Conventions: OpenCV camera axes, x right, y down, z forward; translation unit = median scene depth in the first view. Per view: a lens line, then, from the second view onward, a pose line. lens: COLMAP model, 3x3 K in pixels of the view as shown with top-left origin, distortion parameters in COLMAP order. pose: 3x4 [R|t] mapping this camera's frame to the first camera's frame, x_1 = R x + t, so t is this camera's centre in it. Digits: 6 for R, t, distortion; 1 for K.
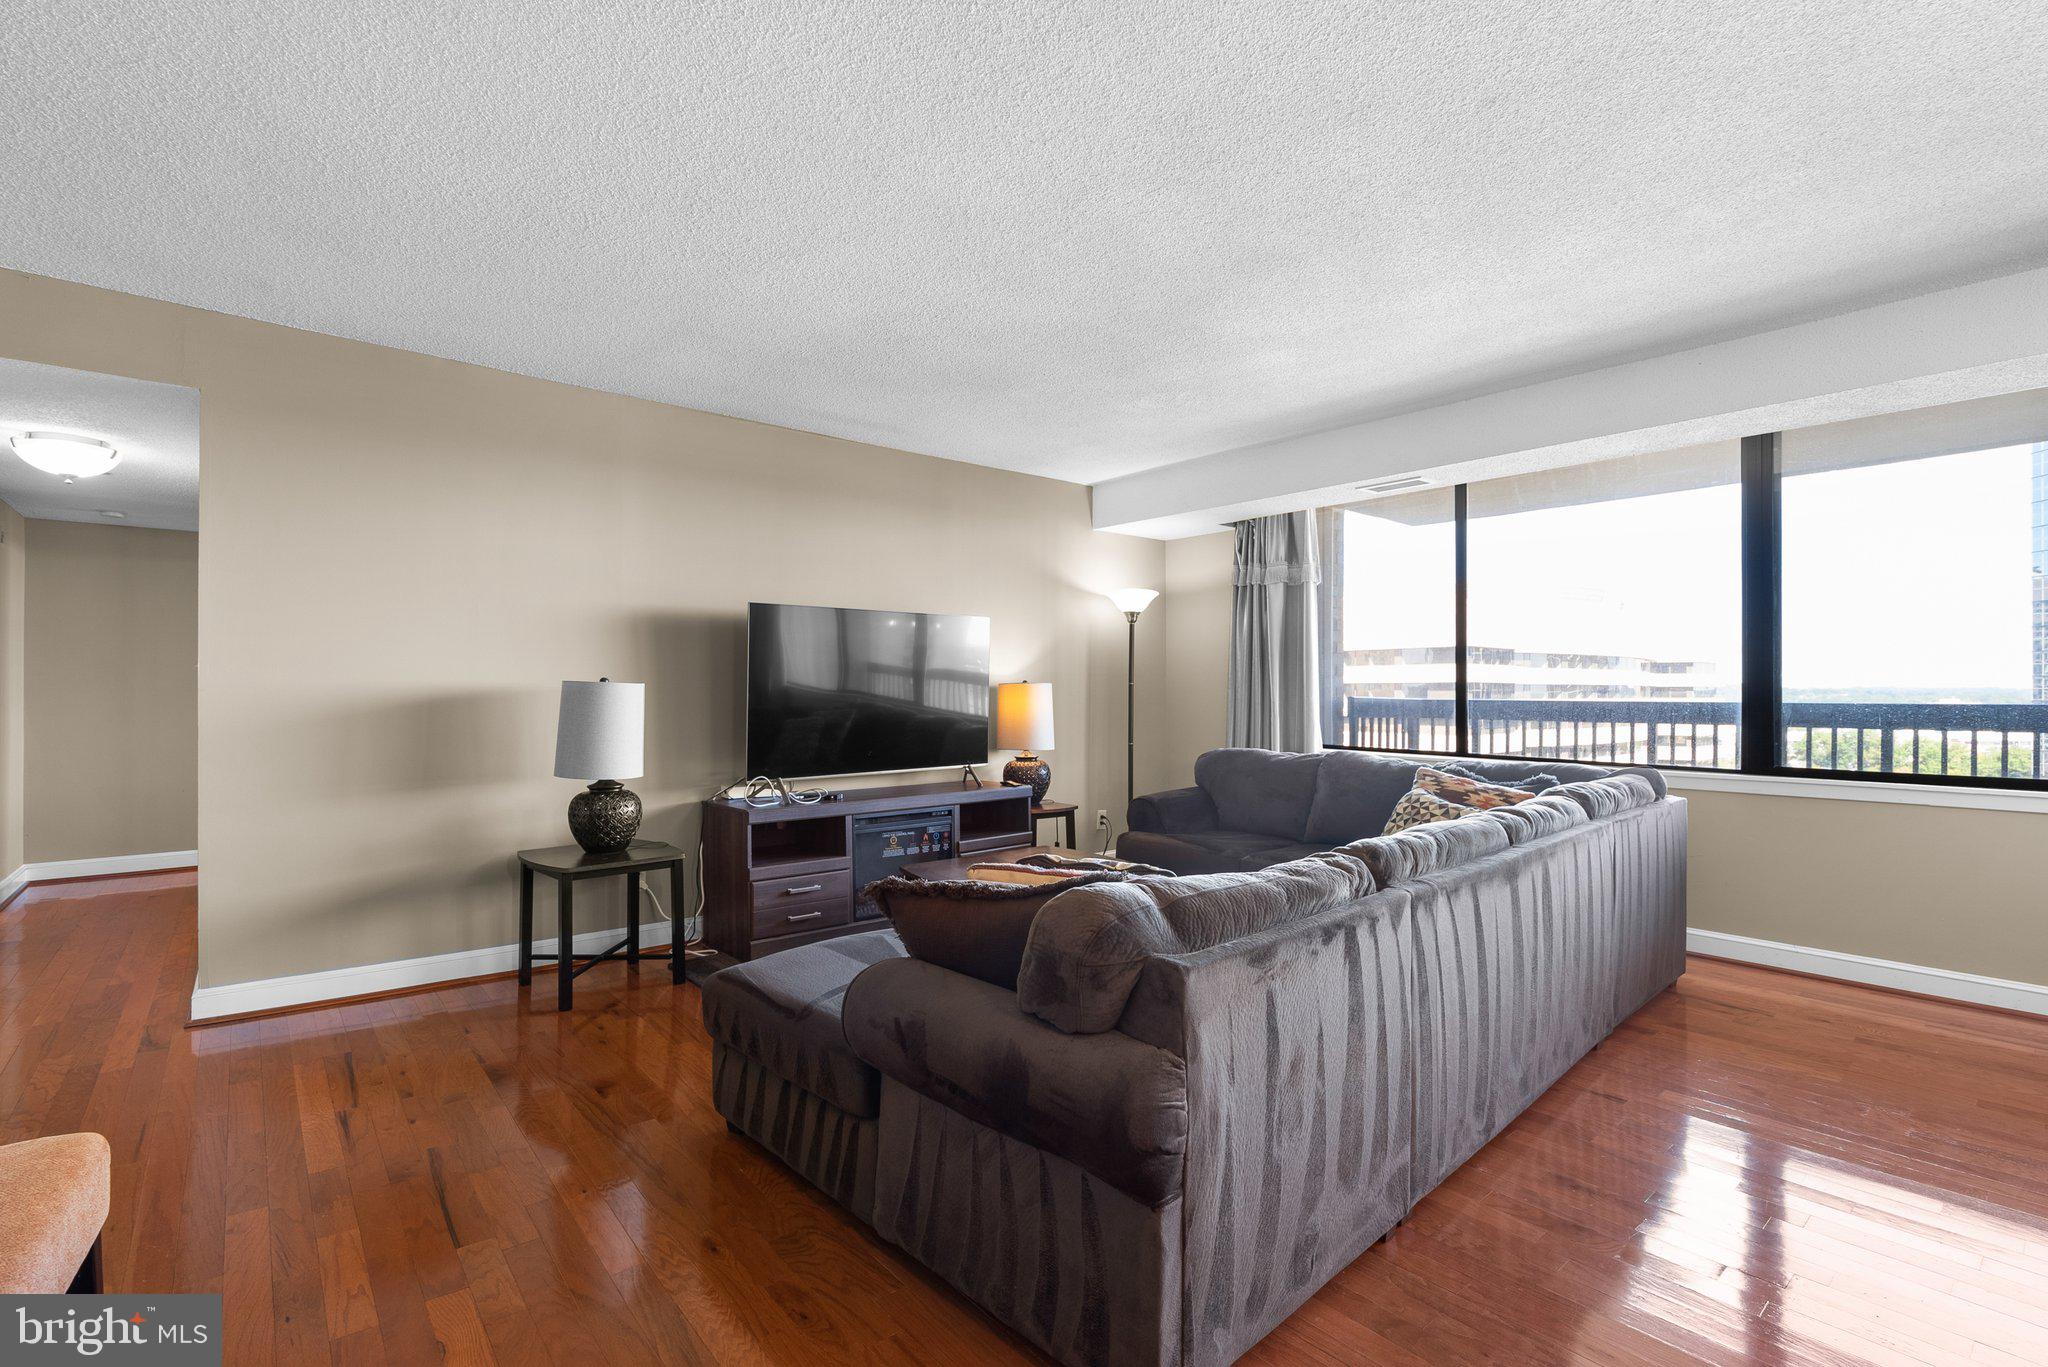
lens RADIAL K [[948.1, 0, 1029.1], [0, 948.1, 684.3], [0, 0, 1]] dist [-0.003090, -0.000409]
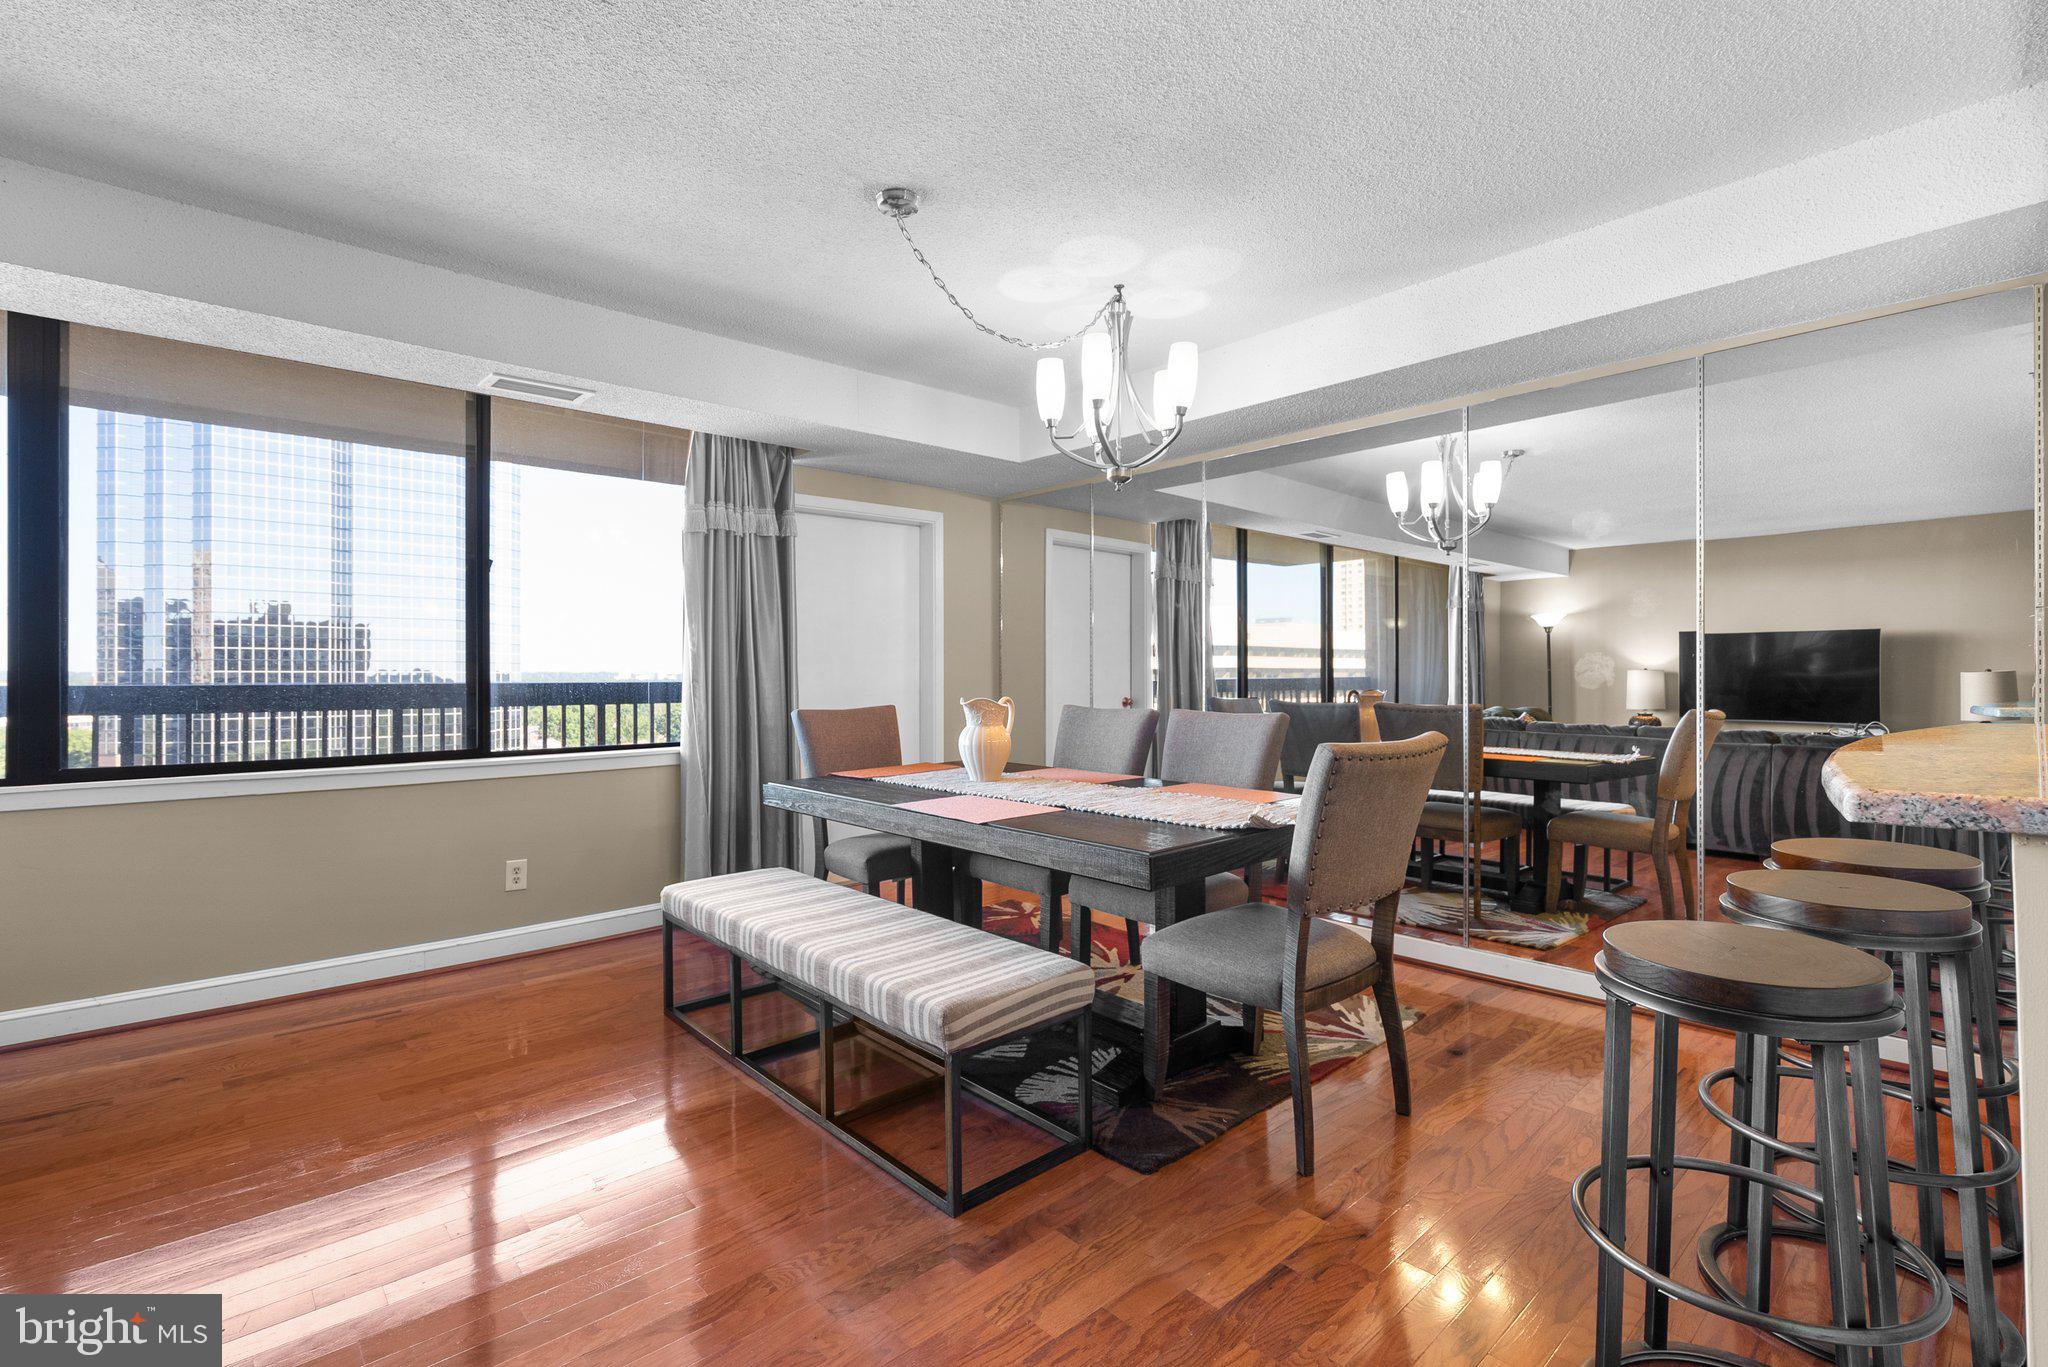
lens RADIAL K [[948.1, 0, 1013.3], [0, 948.1, 683.4], [0, 0, 1]] dist [-0.003090, -0.000409]
pose [[-0.034078, -0.008933, 0.999379, -0.332559], [-0.006268, 0.999942, 0.008724, 0.003756], [-0.999400, -0.005967, -0.034132, 0.417678]]
